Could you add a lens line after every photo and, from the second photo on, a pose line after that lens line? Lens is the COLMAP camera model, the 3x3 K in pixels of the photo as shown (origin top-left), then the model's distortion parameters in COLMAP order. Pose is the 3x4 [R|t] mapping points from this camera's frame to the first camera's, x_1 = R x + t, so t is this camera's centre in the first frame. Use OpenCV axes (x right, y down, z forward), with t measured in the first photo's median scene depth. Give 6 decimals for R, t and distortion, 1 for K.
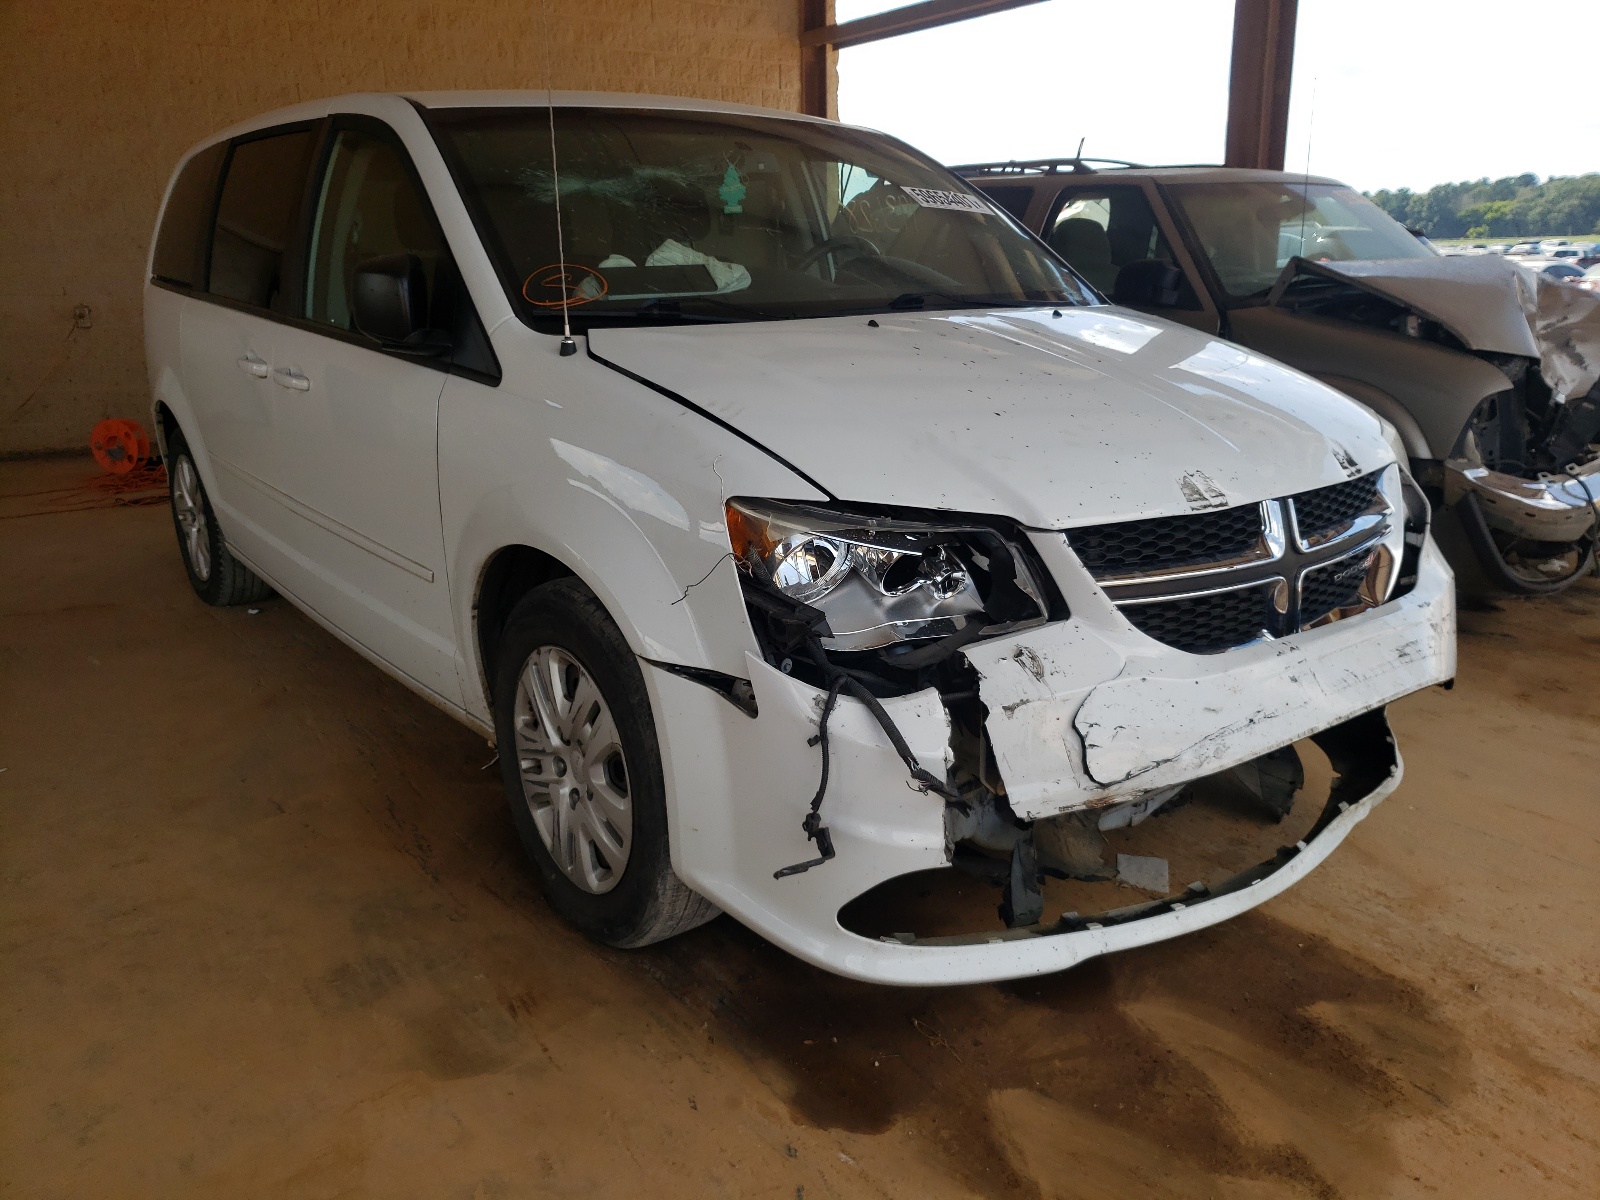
lens RADIAL K [[1263.2, 0, 801.6], [0, 1263.2, 600.5], [0, 0, 1]] dist [-0.000410, 0.011556]
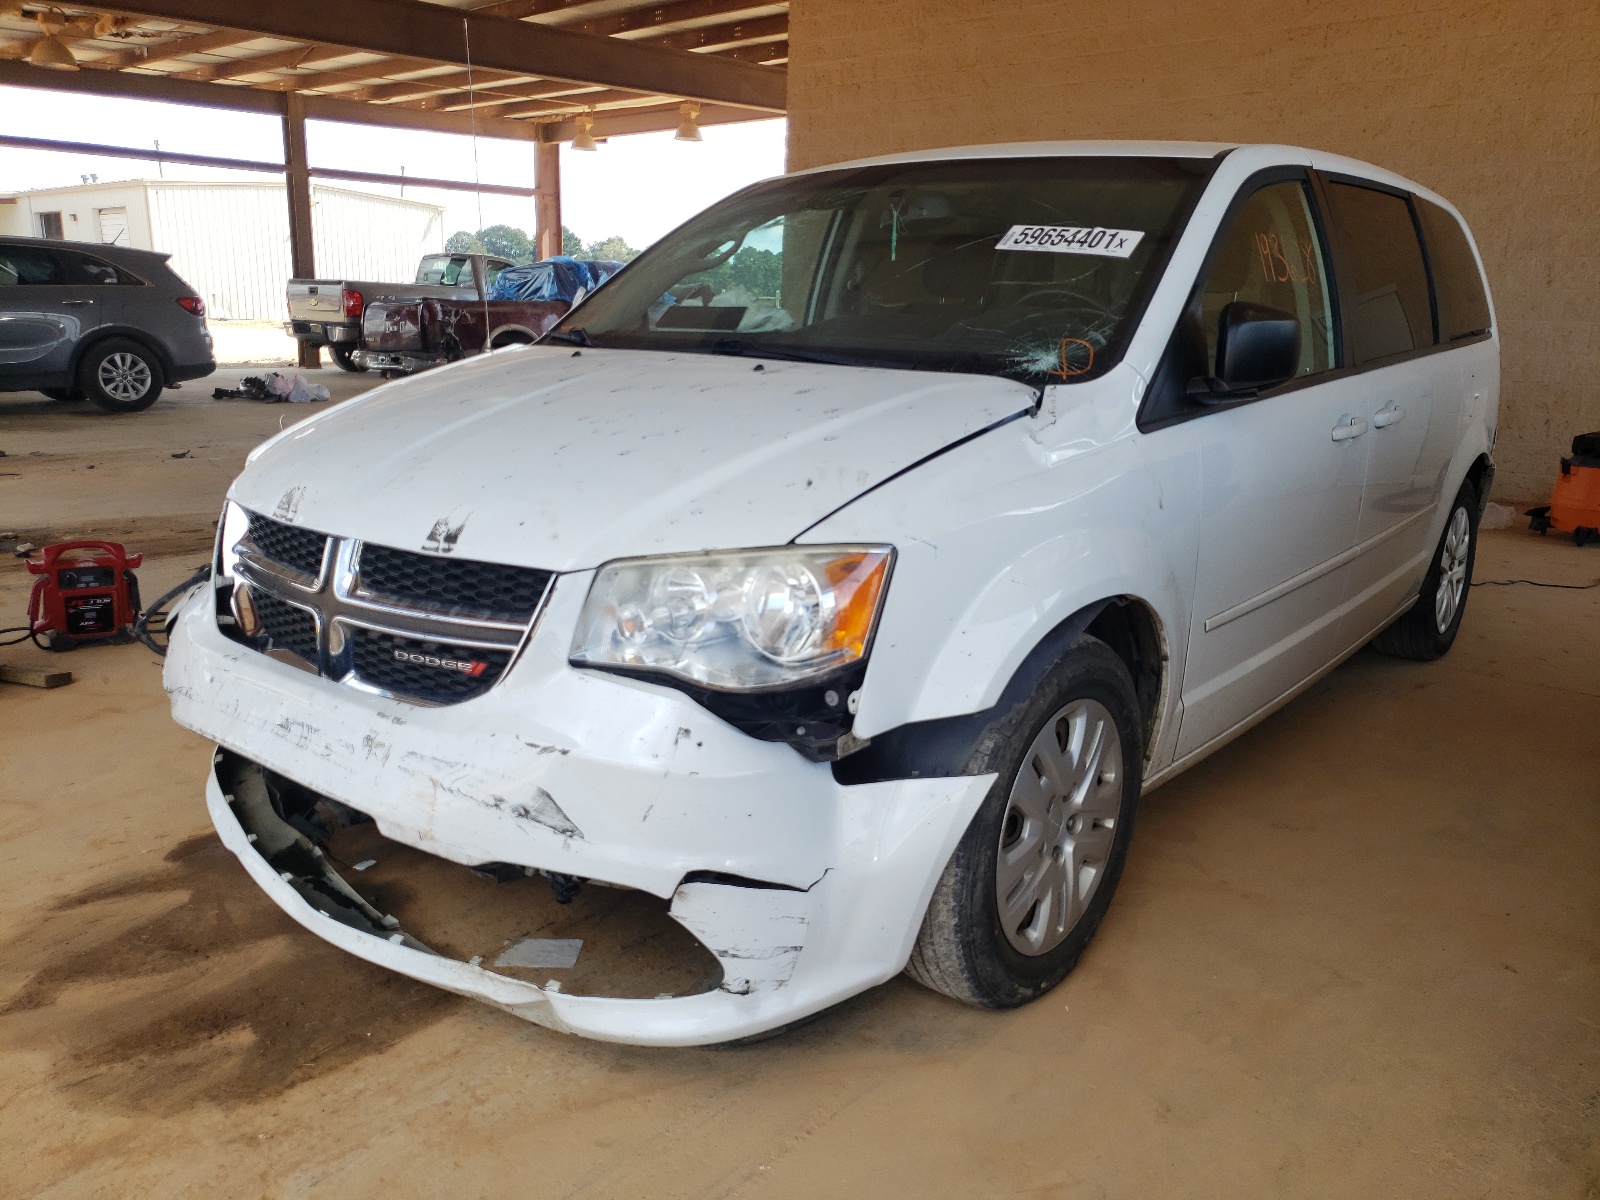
lens RADIAL K [[1224.2, 0, 802.2], [0, 1224.2, 598.7], [0, 0, 1]] dist [0.017292, -0.000094]
pose [[0.246489, 0.241922, -0.938465, 1.295754], [-0.282094, 0.944324, 0.169340, -0.281584], [0.927182, 0.222995, 0.301010, 0.997863]]
